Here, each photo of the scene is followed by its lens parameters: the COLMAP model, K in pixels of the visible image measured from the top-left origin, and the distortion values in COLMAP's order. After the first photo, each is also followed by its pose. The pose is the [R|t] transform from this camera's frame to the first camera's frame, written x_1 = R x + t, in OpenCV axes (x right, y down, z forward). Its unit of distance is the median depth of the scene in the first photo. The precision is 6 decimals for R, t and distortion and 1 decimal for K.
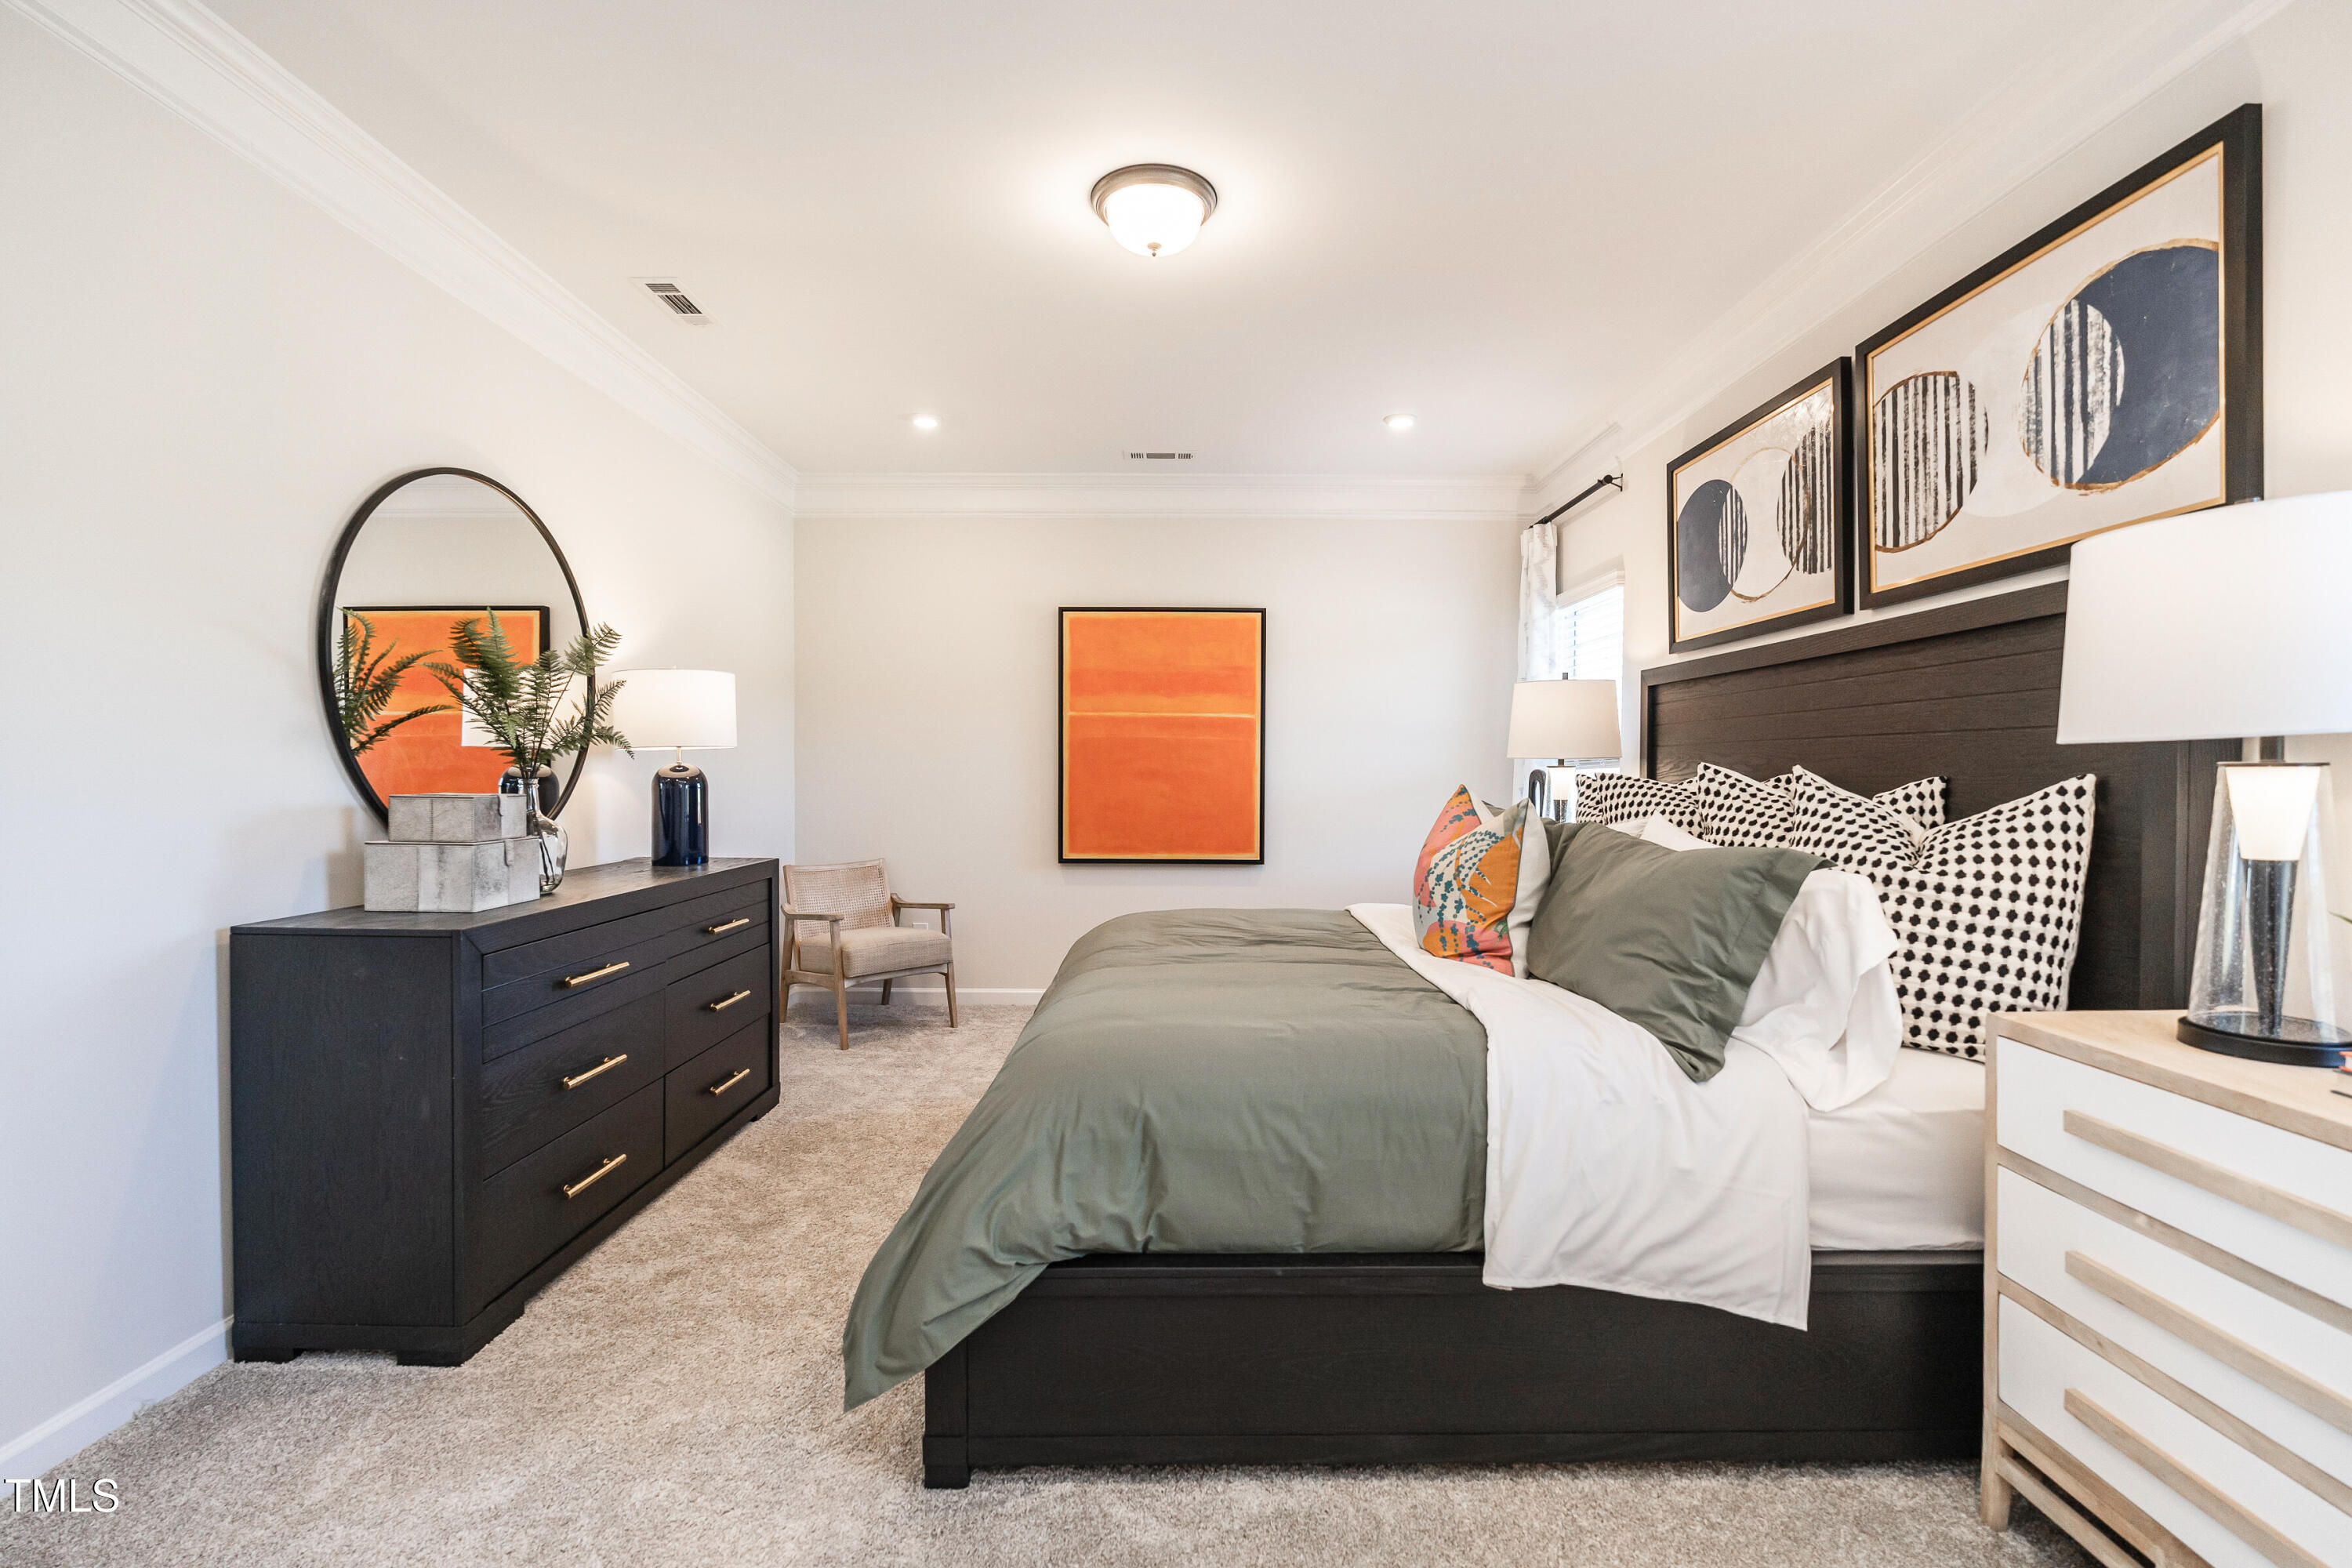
lens RADIAL K [[1083.5, 0, 1180.9], [0, 1083.5, 772.2], [0, 0, 1]] dist [-0.001712, -0.000048]
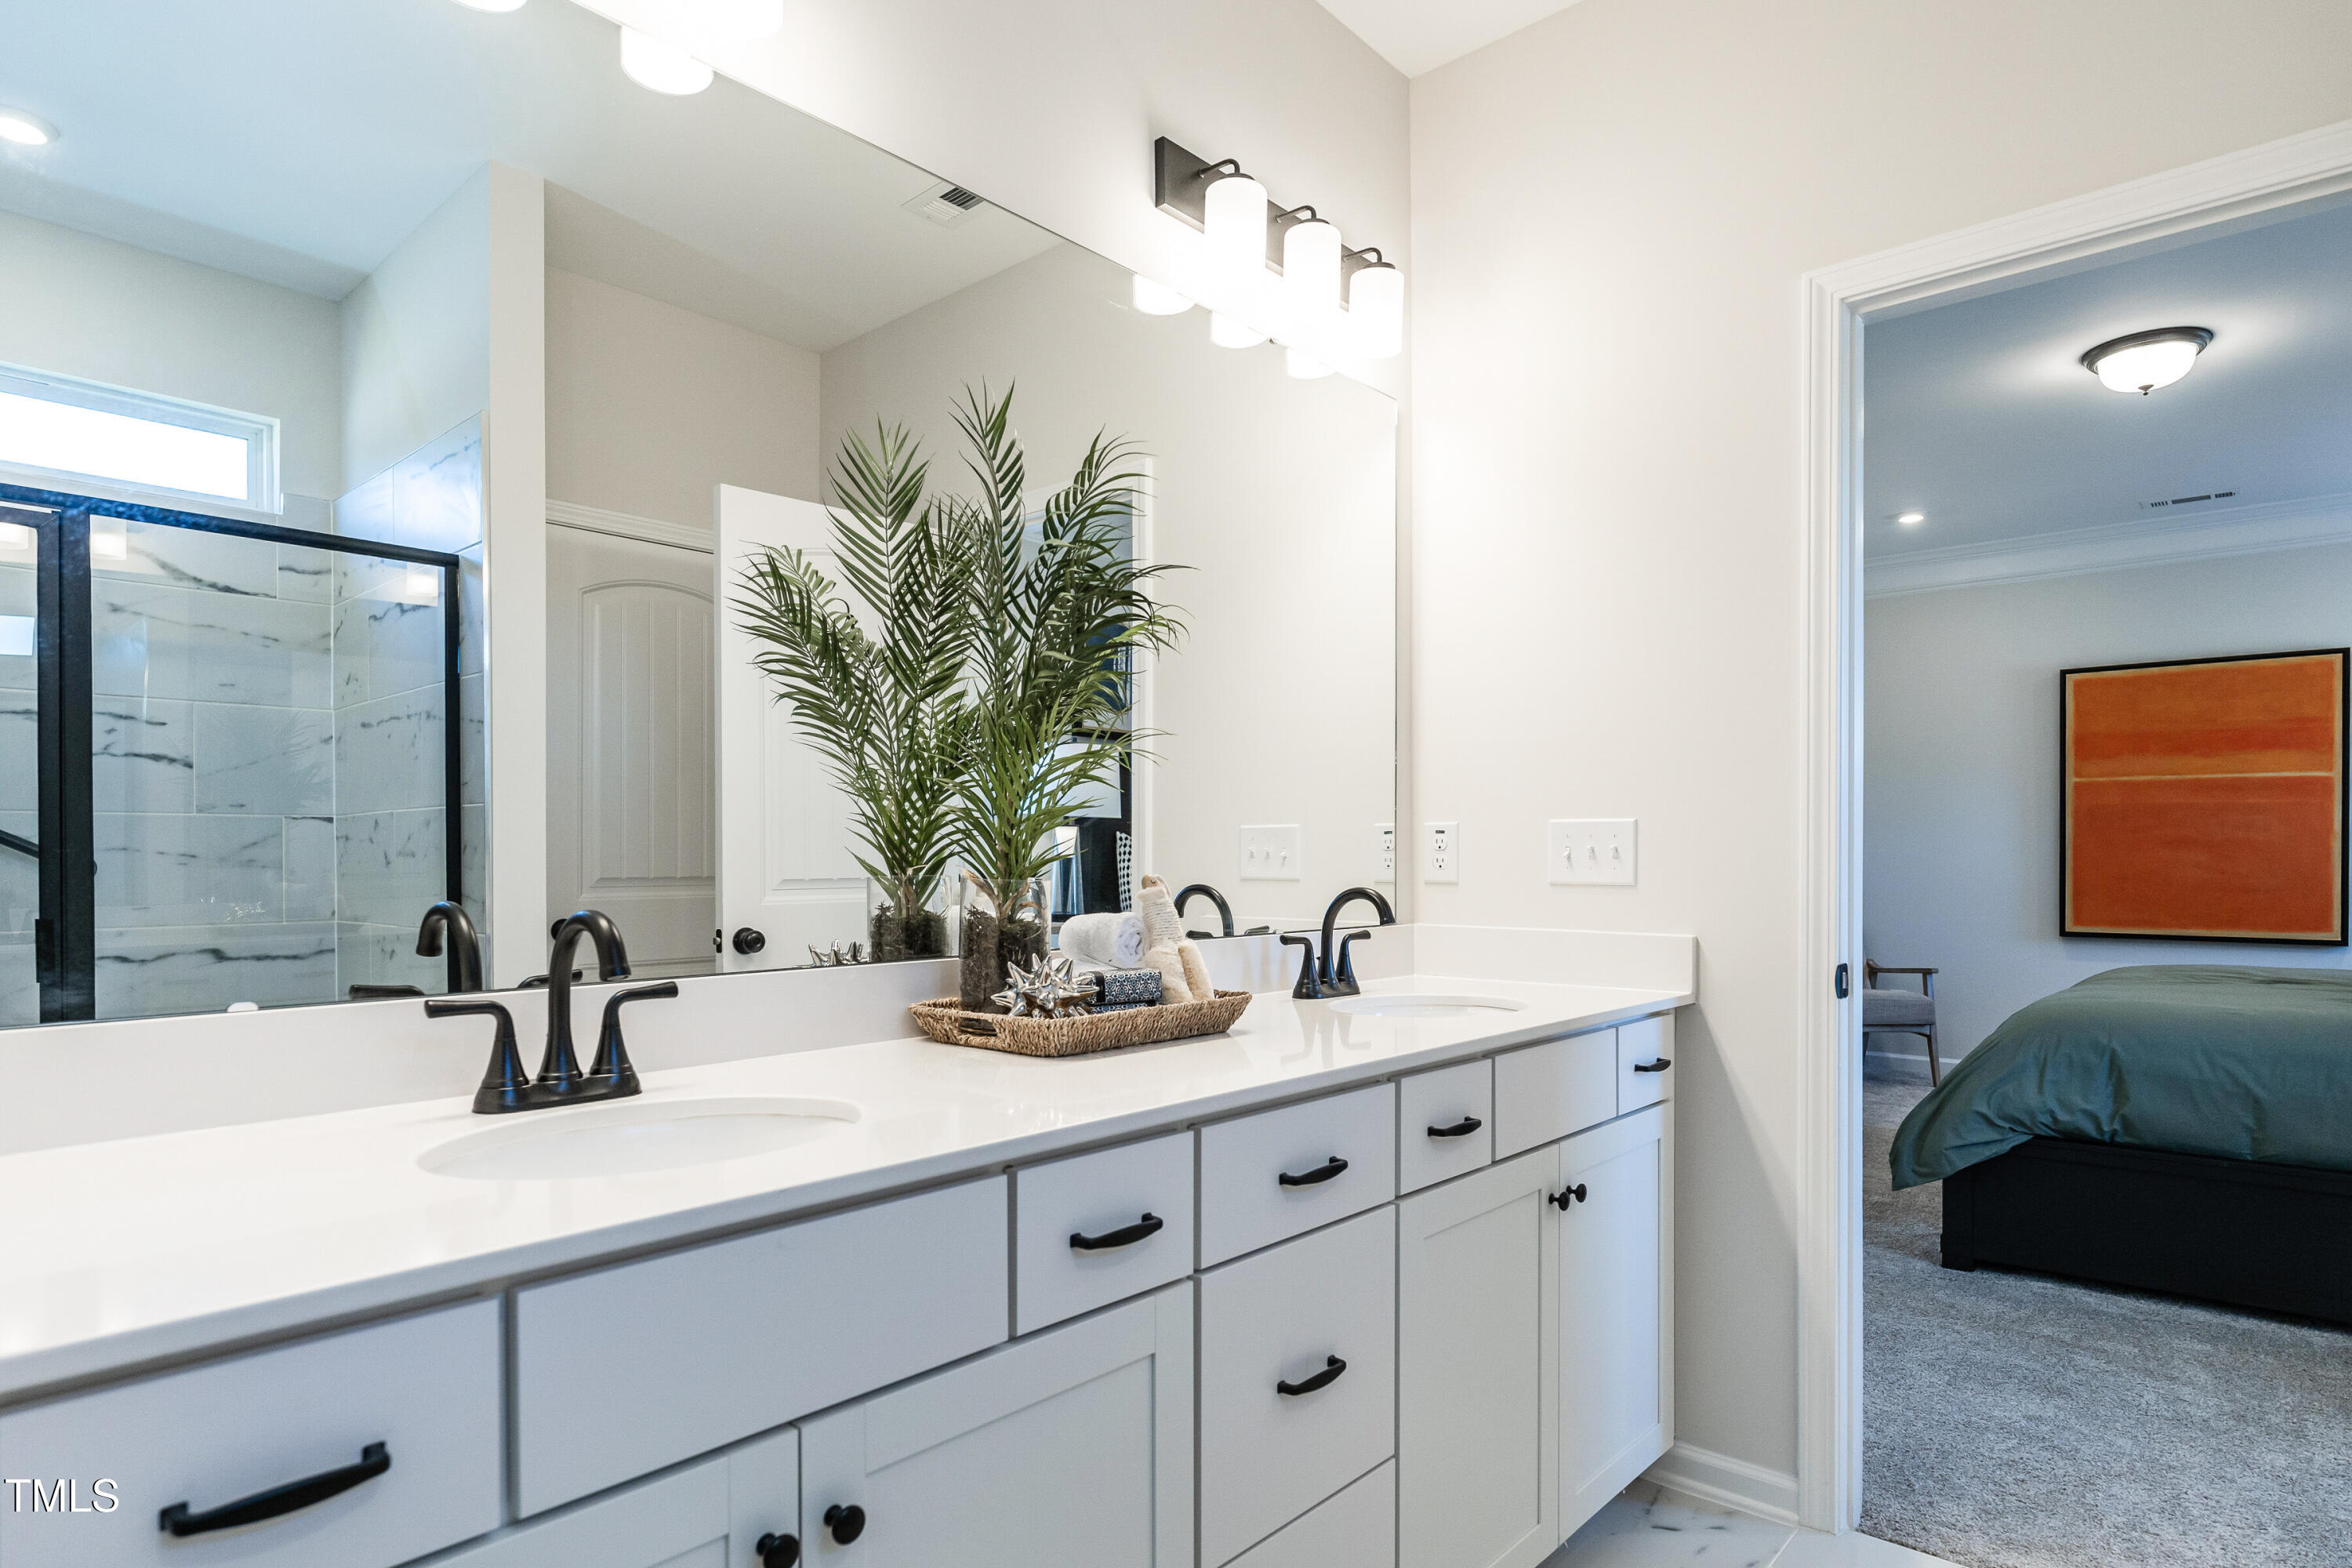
lens RADIAL K [[1281.8, 0, 1178.0], [0, 1281.8, 866.7], [0, 0, 1]] dist [-0.001789, 0.000526]
pose [[0.748848, 0.002443, -0.662738, 0.171340], [-0.000501, 0.999995, 0.003120, 0.061661], [0.662742, -0.002004, 0.748845, -1.165965]]
